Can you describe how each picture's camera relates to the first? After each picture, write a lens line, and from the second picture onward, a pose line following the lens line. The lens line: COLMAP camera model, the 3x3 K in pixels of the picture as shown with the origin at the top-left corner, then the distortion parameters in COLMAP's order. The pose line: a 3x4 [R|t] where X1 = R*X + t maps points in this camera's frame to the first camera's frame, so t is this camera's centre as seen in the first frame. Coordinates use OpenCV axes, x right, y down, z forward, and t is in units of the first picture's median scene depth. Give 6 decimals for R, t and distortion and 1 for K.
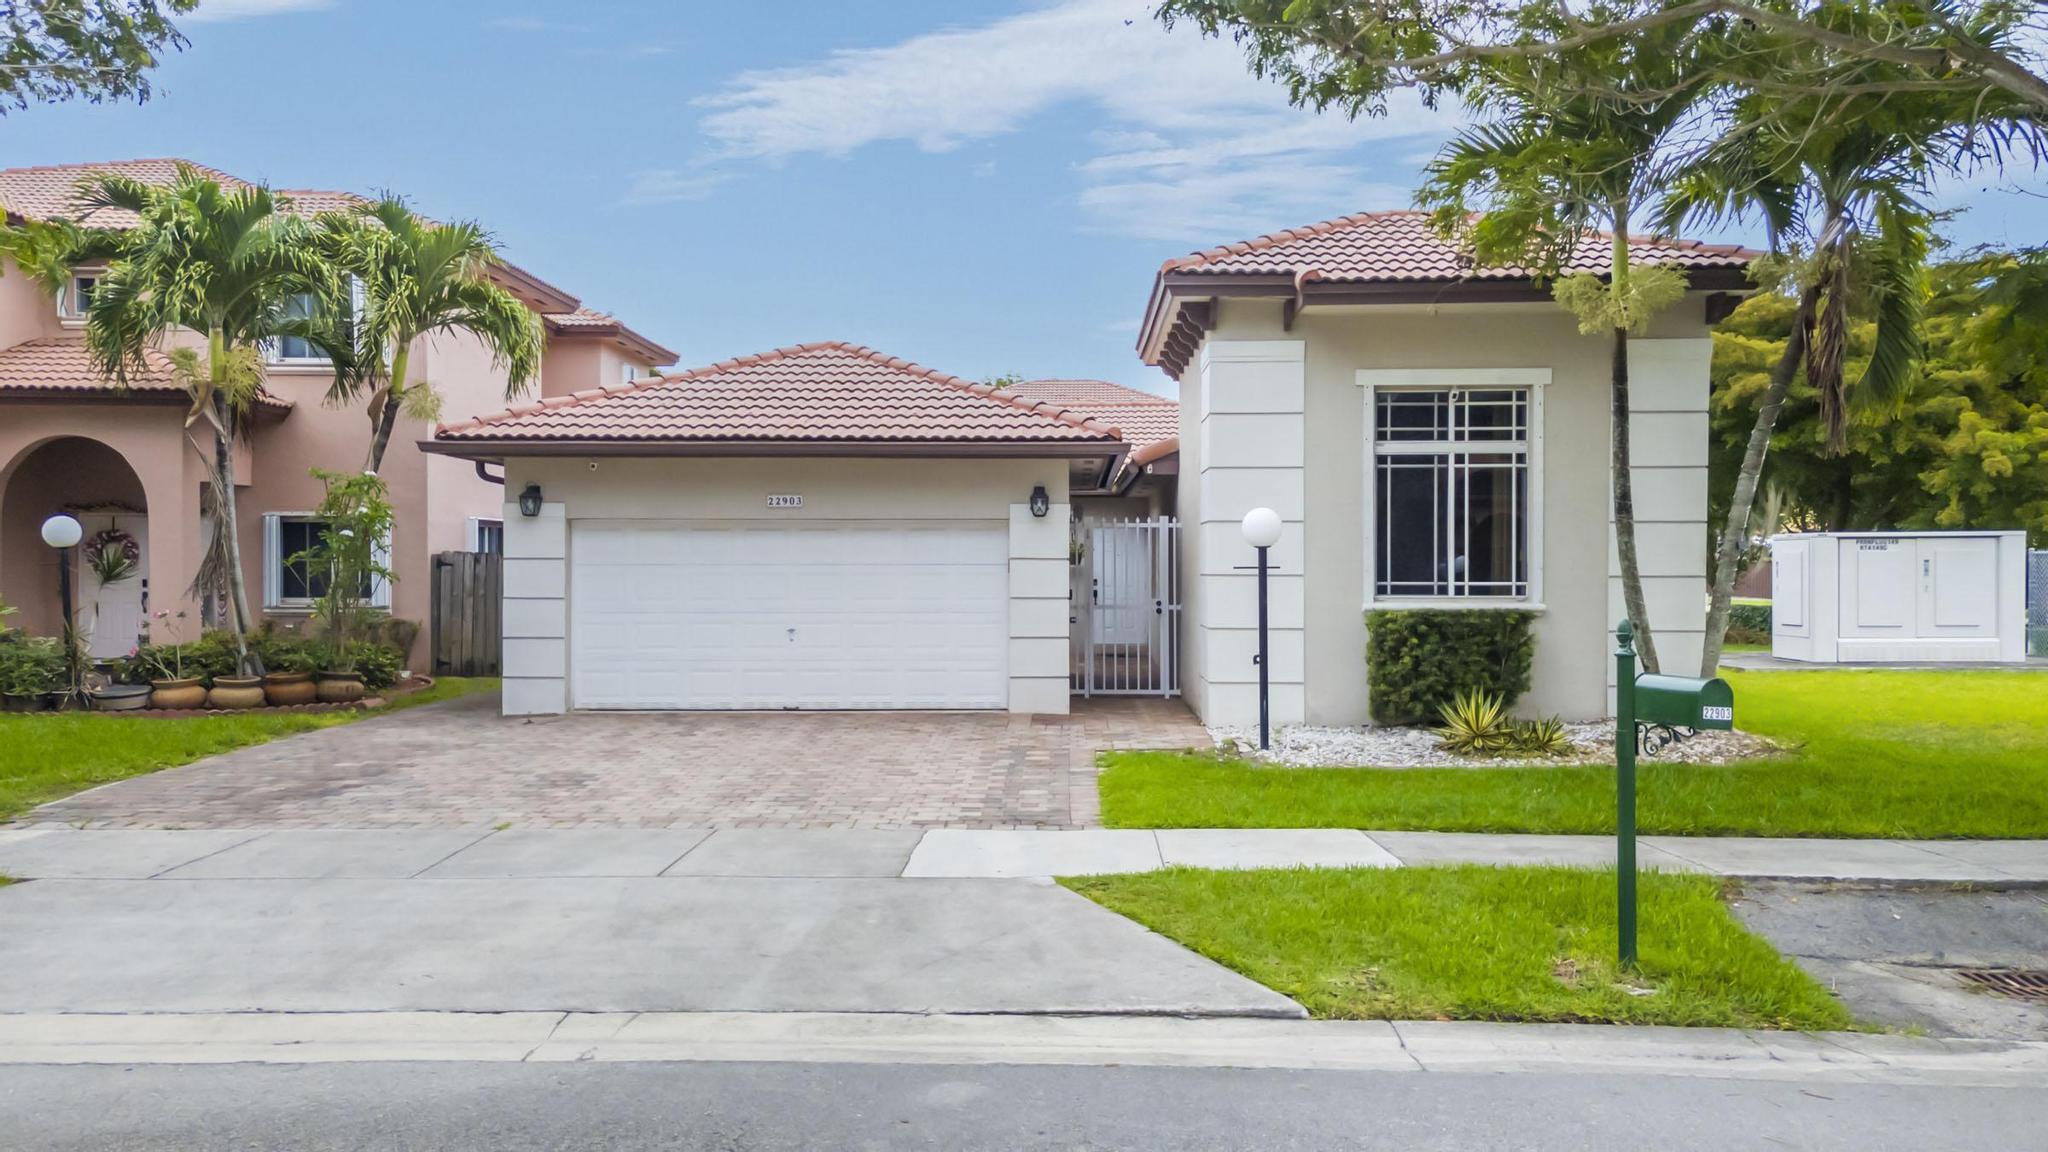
lens RADIAL K [[1556.7, 0, 1028.9], [0, 1556.7, 575.7], [0, 0, 1]] dist [0.072328, 0.004247]
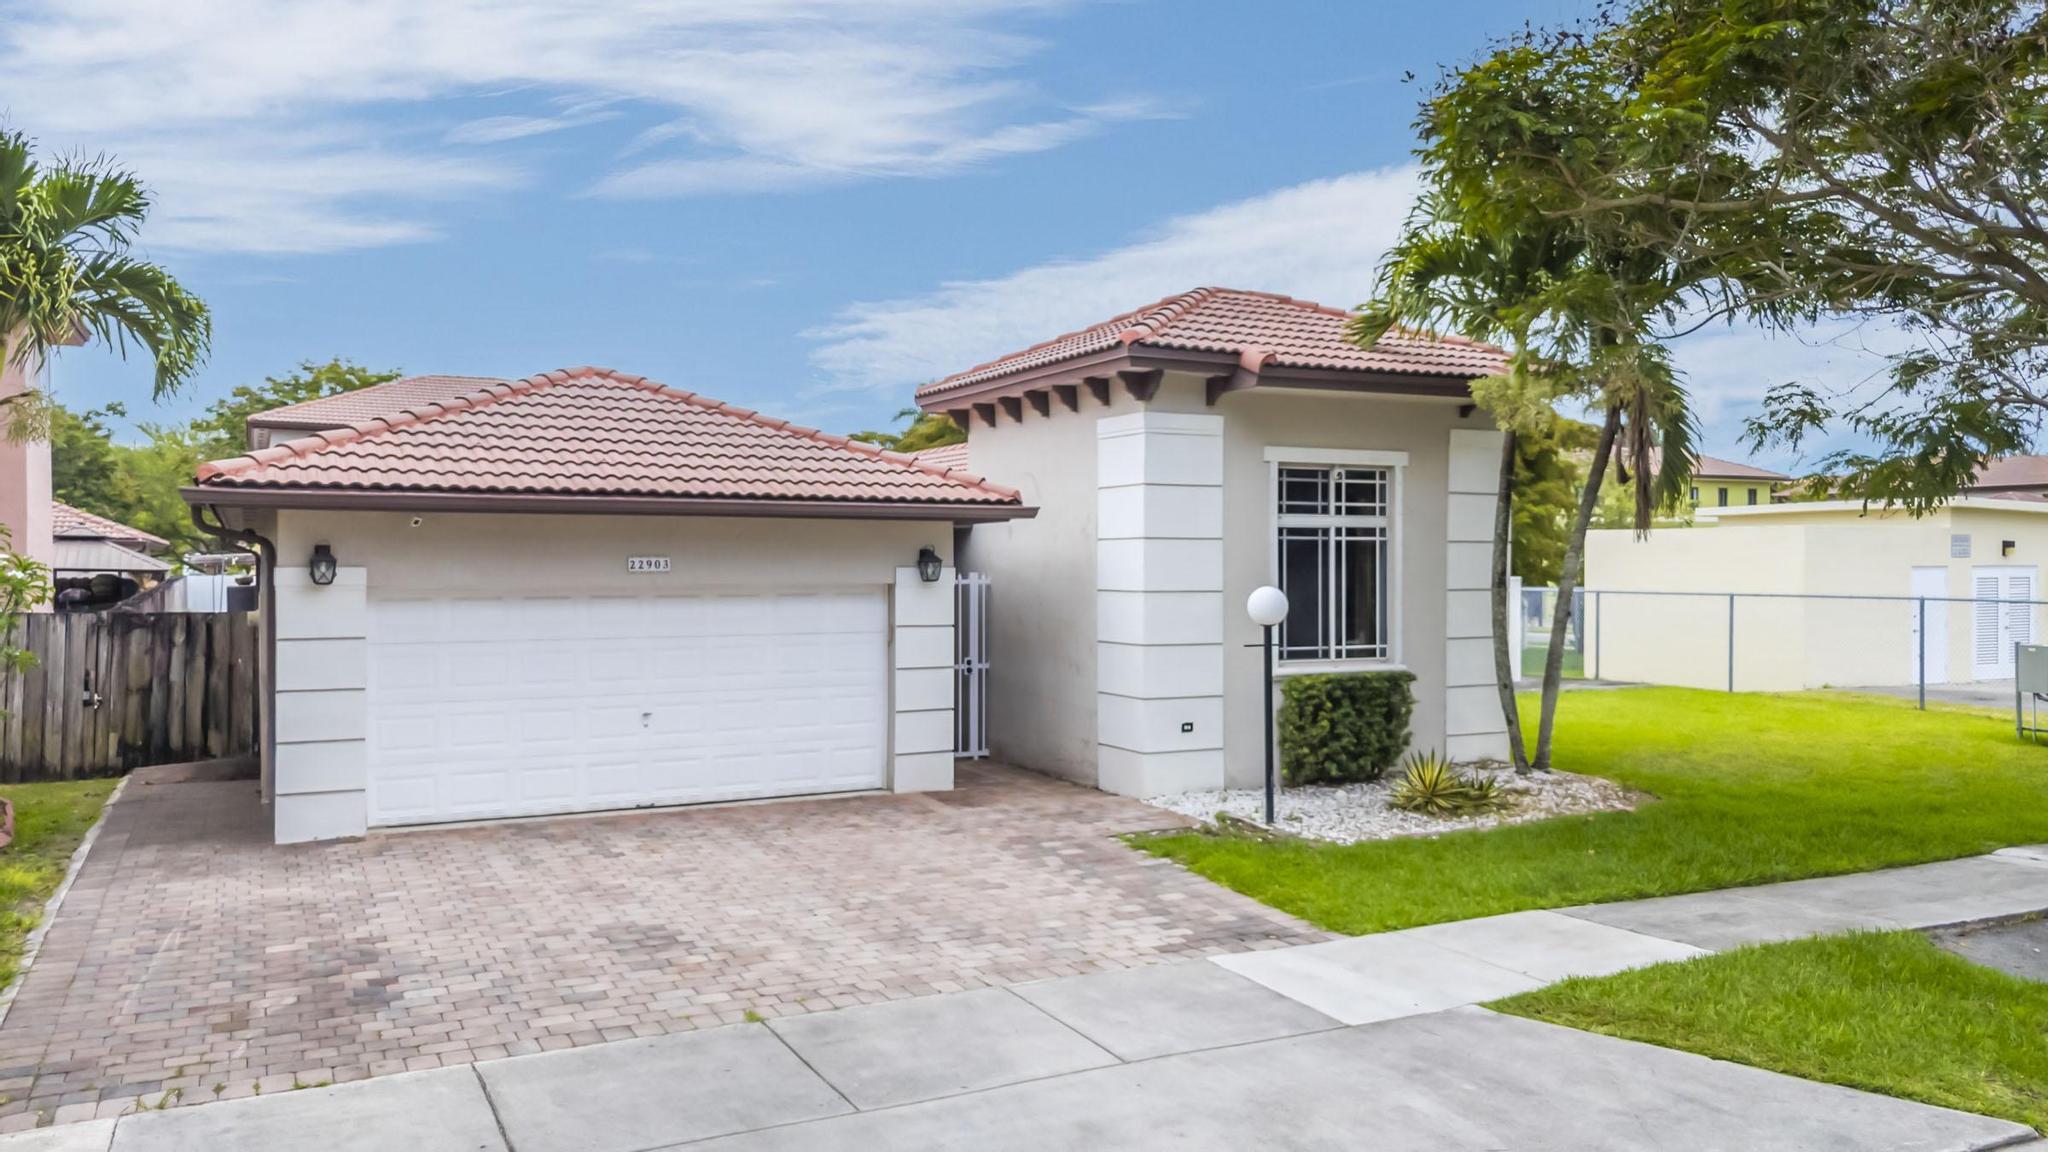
lens RADIAL K [[1556.7, 0, 1035.7], [0, 1556.7, 570.7], [0, 0, 1]] dist [0.072328, 0.004247]
pose [[0.875625, -0.002665, 0.482984, -0.426751], [0.002249, 0.999996, 0.001440, -0.049878], [-0.482987, -0.000175, 0.875628, 0.159473]]
